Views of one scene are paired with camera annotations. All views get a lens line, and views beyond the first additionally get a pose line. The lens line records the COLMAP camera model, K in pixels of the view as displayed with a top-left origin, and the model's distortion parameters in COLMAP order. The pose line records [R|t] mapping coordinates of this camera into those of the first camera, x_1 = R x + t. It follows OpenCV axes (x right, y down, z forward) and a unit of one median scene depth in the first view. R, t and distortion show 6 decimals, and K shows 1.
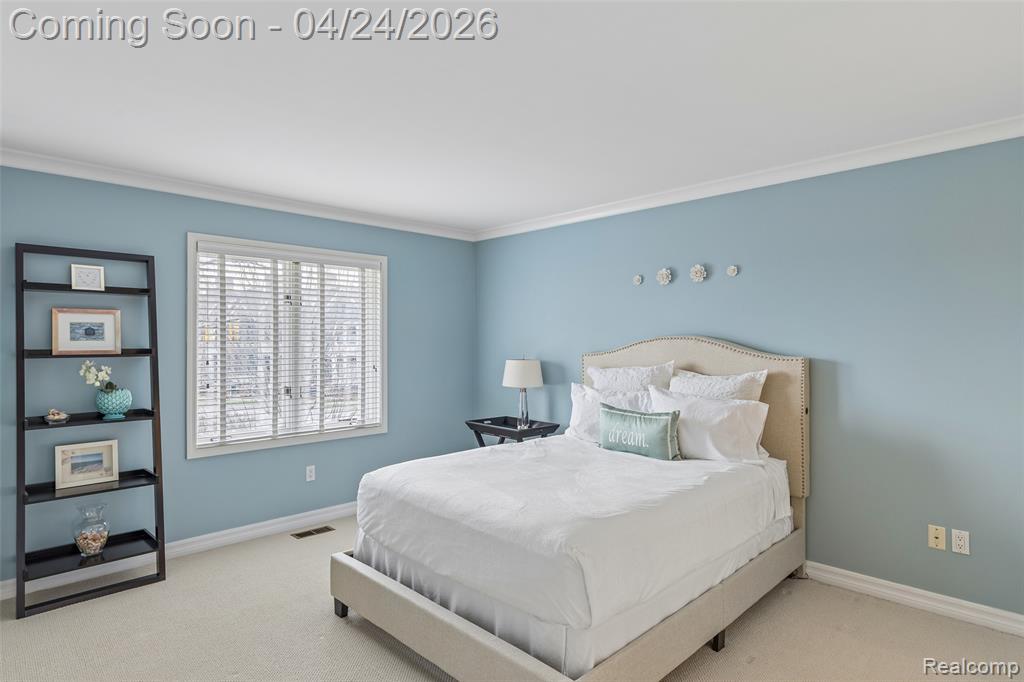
lens RADIAL K [[565.2, 0, 514.7], [0, 565.2, 341.5], [0, 0, 1]] dist [0.007902, -0.002484]
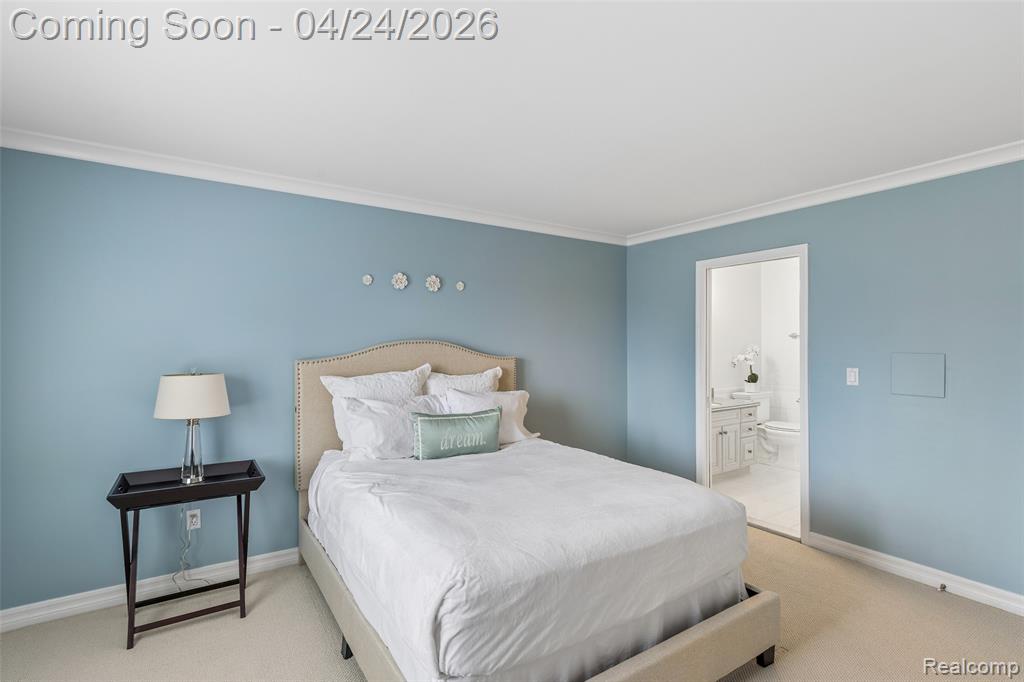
lens RADIAL K [[488.4, 0, 512.9], [0, 488.4, 339.9], [0, 0, 1]] dist [0.021250, 0.000172]
pose [[0.188072, 0.003240, 0.982150, -0.635374], [-0.001922, 0.999994, -0.002931, -0.008830], [-0.982153, -0.001336, 0.188078, 0.728128]]
